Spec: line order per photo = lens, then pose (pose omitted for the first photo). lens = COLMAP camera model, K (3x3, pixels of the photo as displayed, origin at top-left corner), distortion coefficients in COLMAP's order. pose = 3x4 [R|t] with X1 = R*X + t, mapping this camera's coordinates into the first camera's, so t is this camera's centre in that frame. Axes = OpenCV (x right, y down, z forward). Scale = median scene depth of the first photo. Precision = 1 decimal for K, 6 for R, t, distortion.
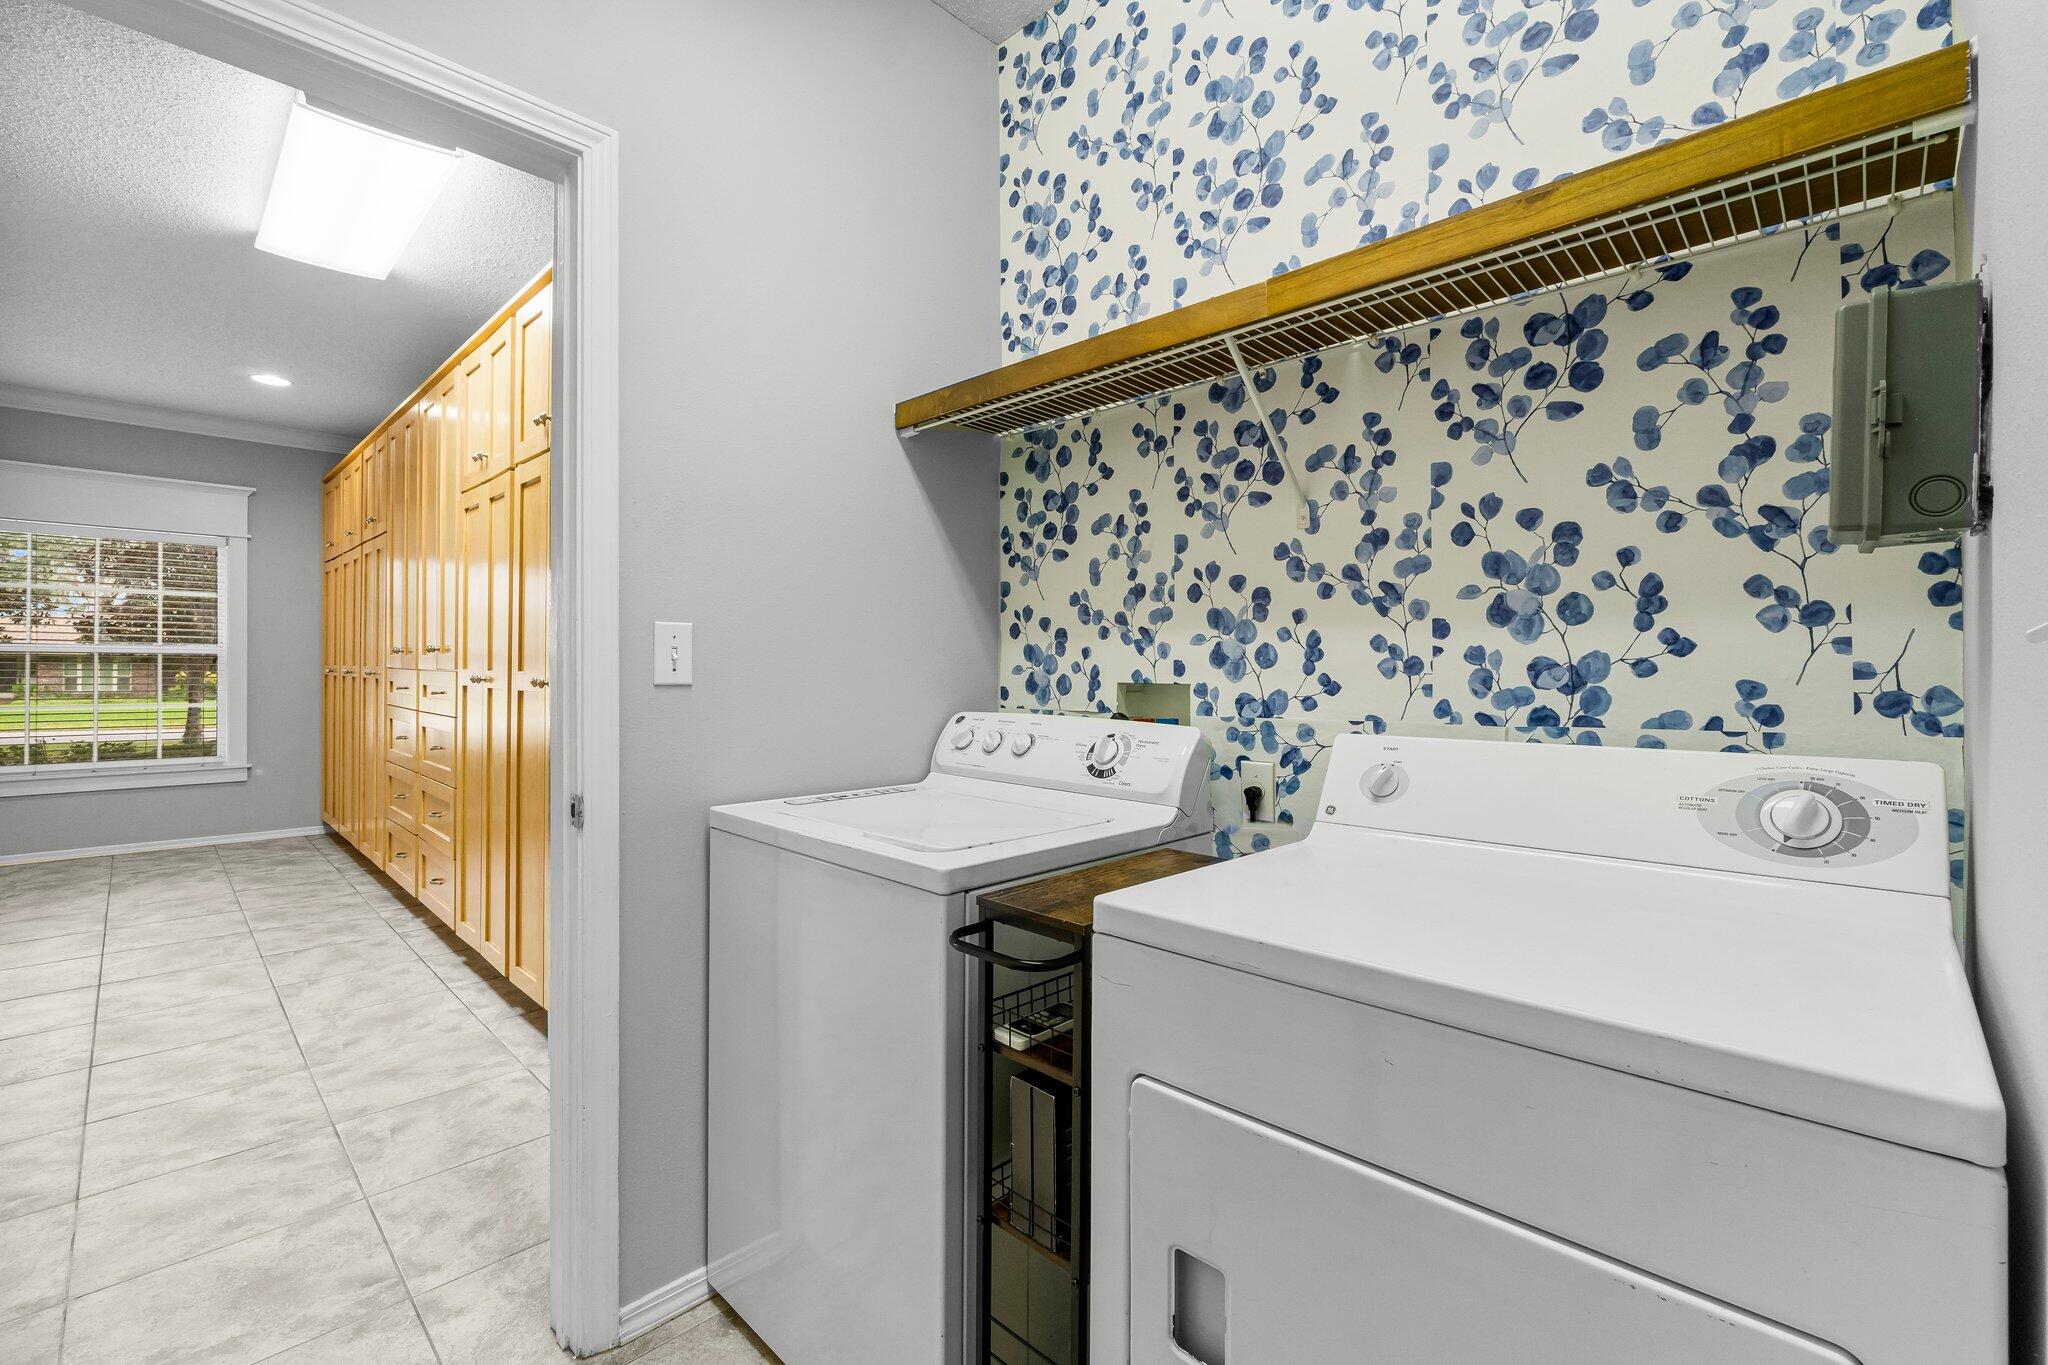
lens RADIAL K [[881.8, 0, 1030.8], [0, 881.8, 667.2], [0, 0, 1]] dist [-0.003338, -0.000245]
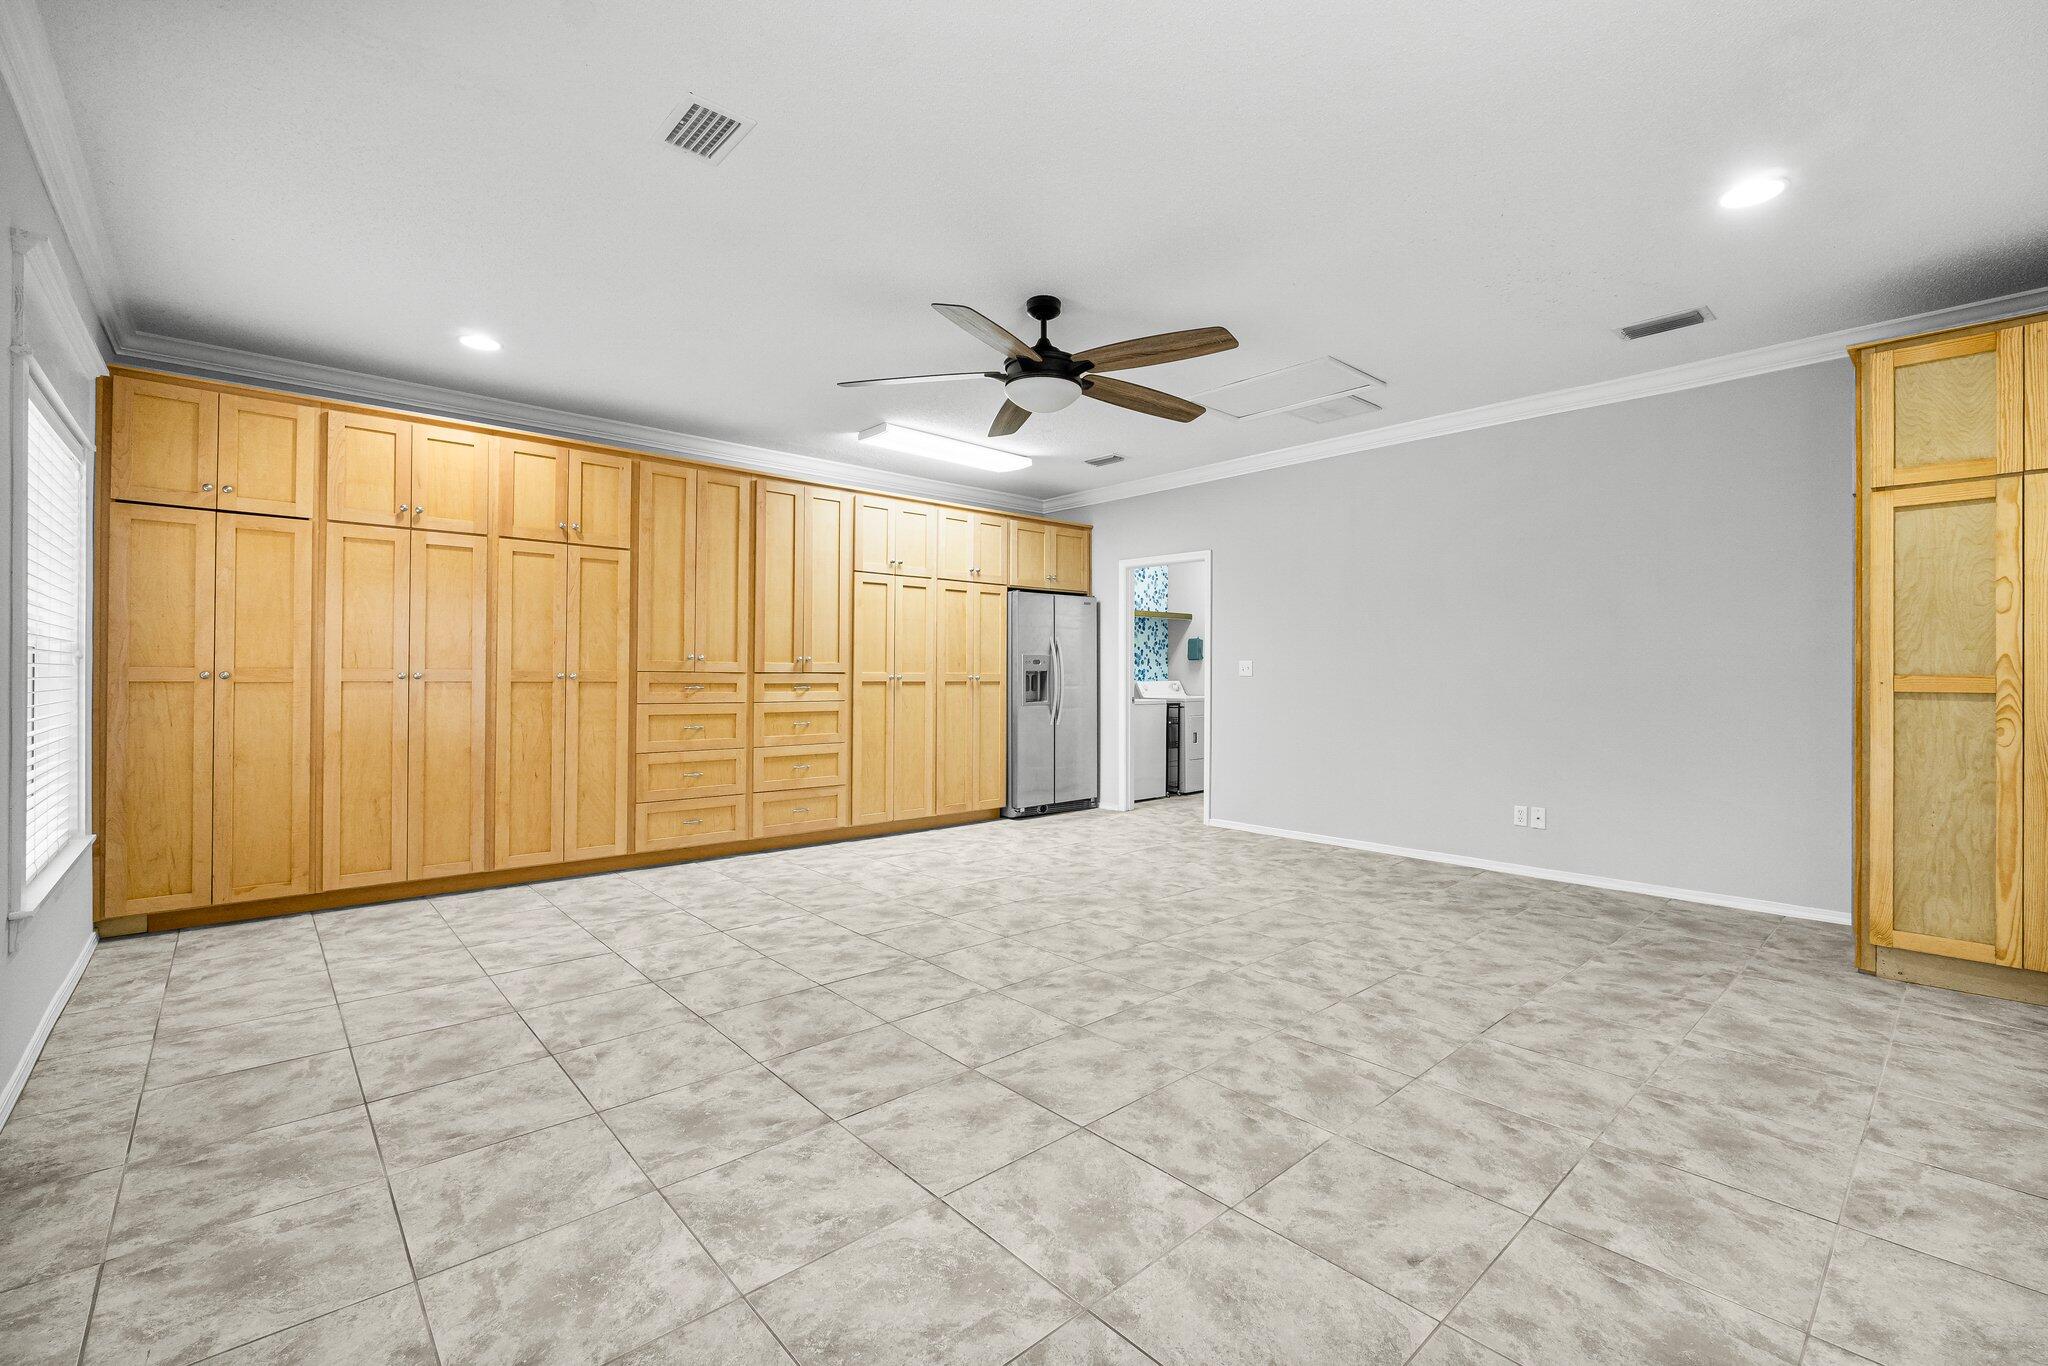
lens RADIAL K [[881.8, 0, 1030.8], [0, 881.8, 667.7], [0, 0, 1]] dist [-0.003338, -0.000245]
pose [[0.056885, -0.003421, 0.998375, -1.461109], [-0.009338, 0.999949, 0.003958, -0.010269], [-0.998337, -0.009548, 0.056851, 0.344682]]
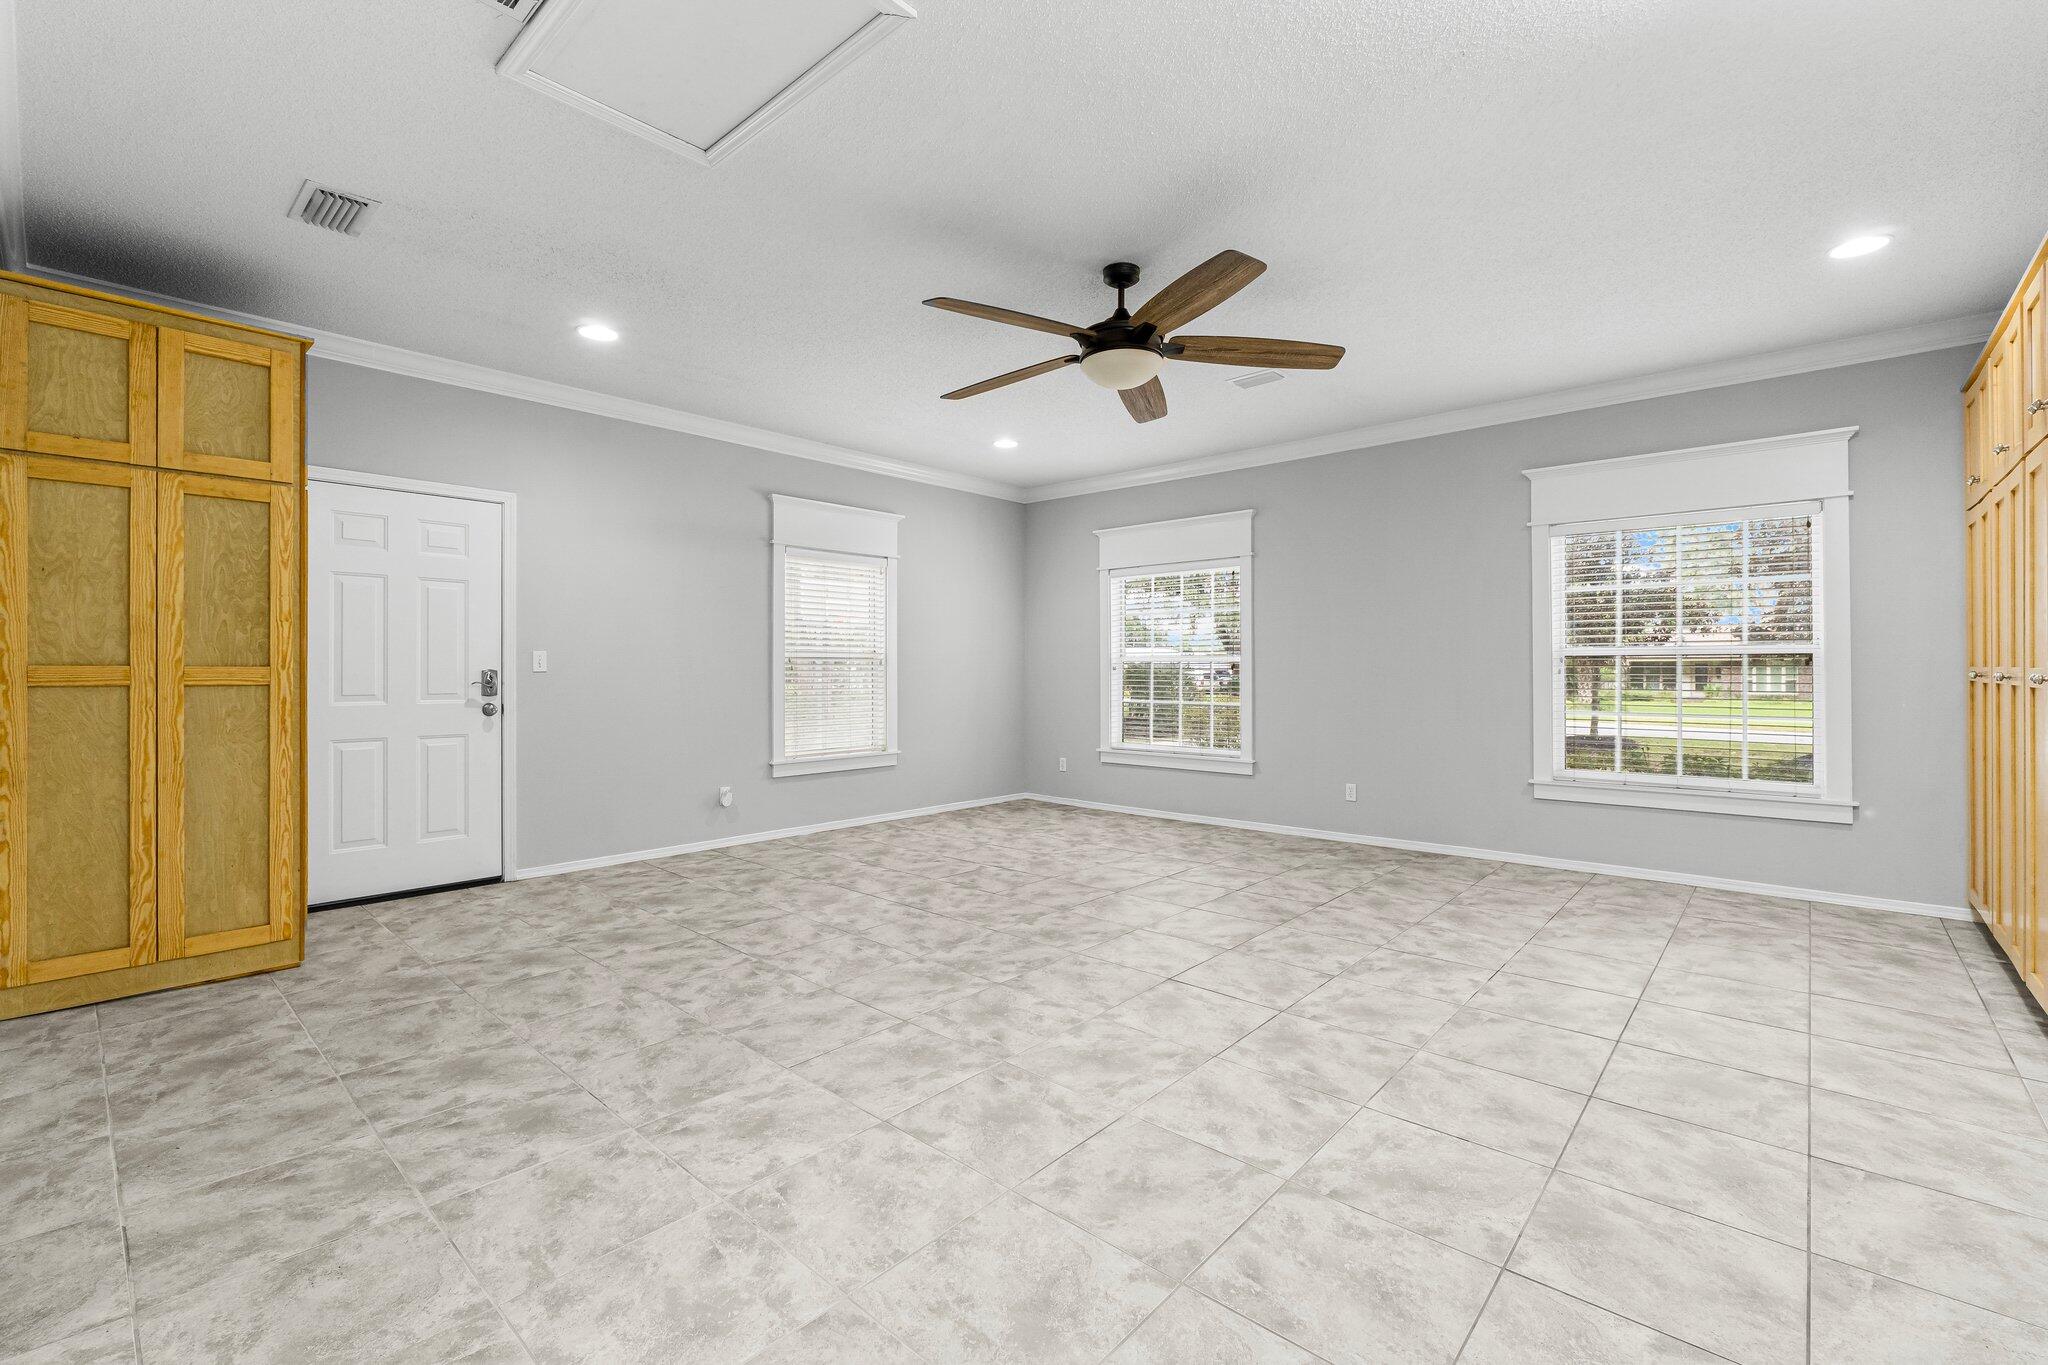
lens RADIAL K [[881.8, 0, 1030.8], [0, 881.8, 667.2], [0, 0, 1]] dist [-0.003338, -0.000245]
pose [[0.049682, -0.009344, -0.998721, -0.190716], [0.006371, 0.999939, -0.009038, -0.000121], [0.998745, -0.005913, 0.049739, 0.280154]]
